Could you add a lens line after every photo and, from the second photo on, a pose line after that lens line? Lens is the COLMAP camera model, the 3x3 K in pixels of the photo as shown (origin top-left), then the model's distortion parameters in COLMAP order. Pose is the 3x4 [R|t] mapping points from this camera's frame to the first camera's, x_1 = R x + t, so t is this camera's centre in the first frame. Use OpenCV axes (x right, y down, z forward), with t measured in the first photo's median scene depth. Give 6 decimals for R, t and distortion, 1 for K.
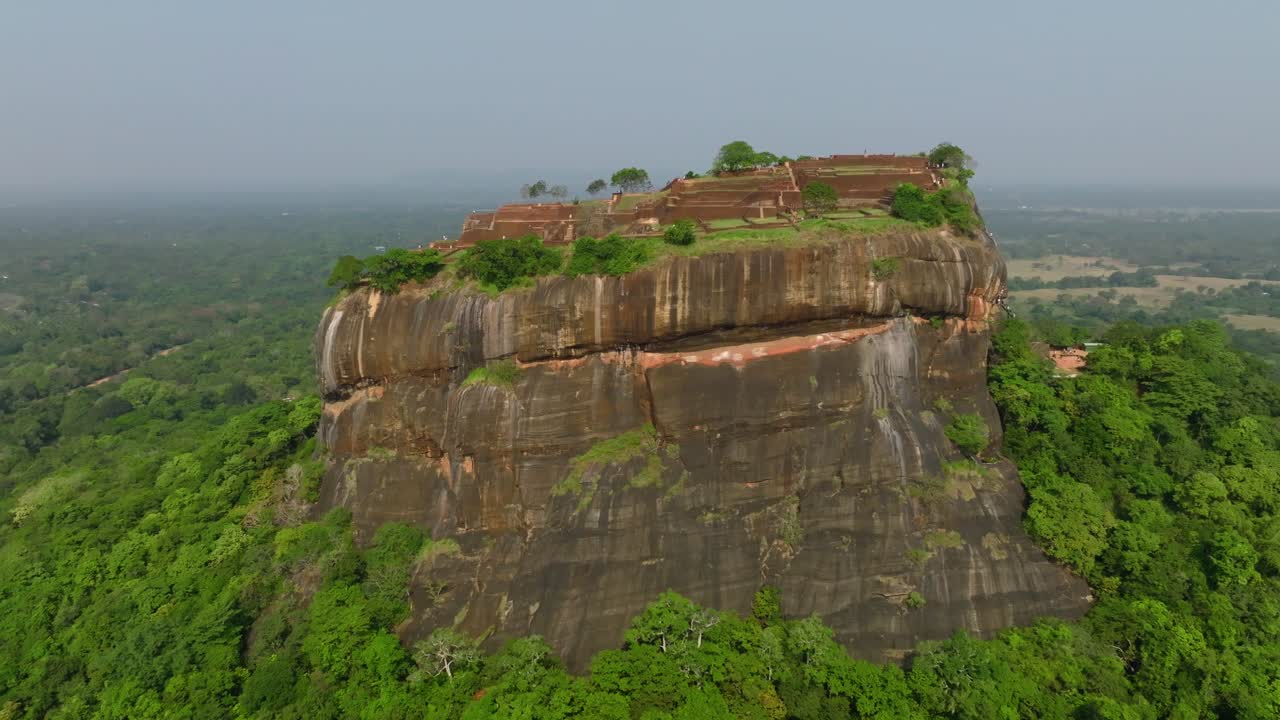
lens RADIAL K [[899.2, 0, 639.9], [0, 899.2, 362.8], [0, 0, 1]] dist [0.003808, 0.010563]
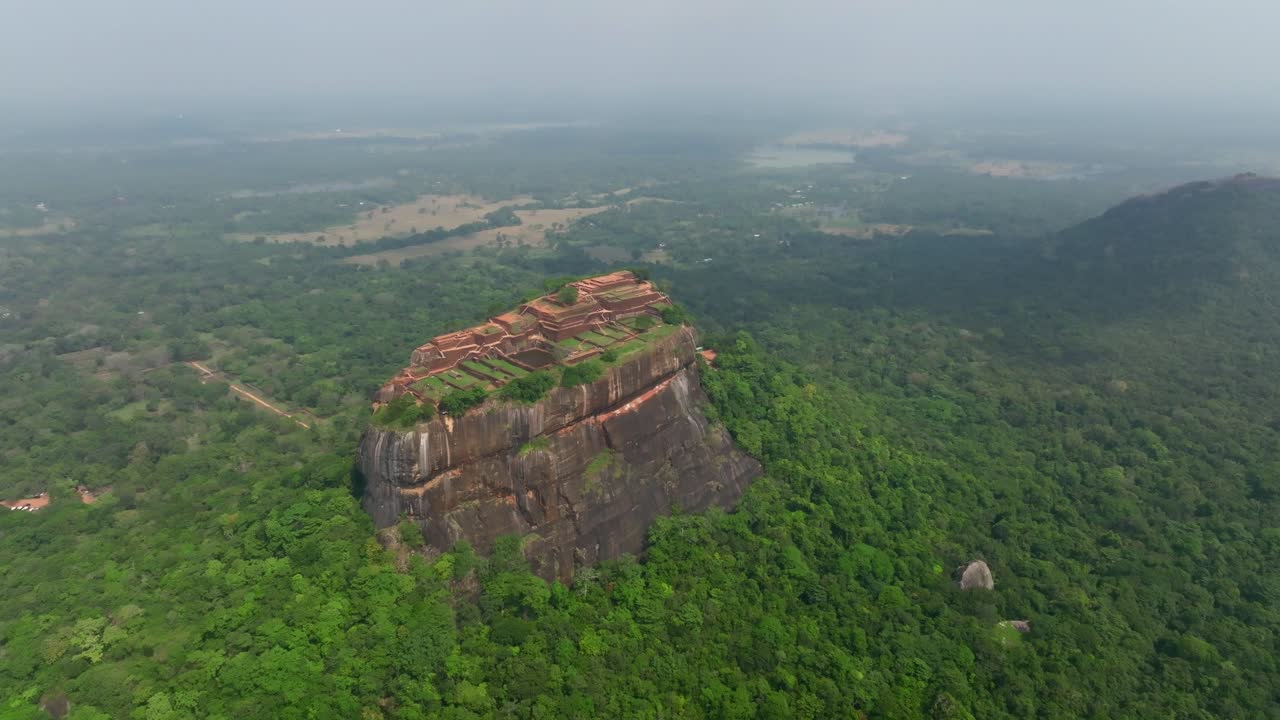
lens RADIAL K [[899.2, 0, 643.6], [0, 899.2, 360.1], [0, 0, 1]] dist [0.003808, 0.010563]
pose [[0.721909, -0.216689, 0.657185, -1.250702], [0.147472, 0.976066, 0.159835, -0.448443], [-0.676091, -0.018470, 0.736587, -0.584114]]
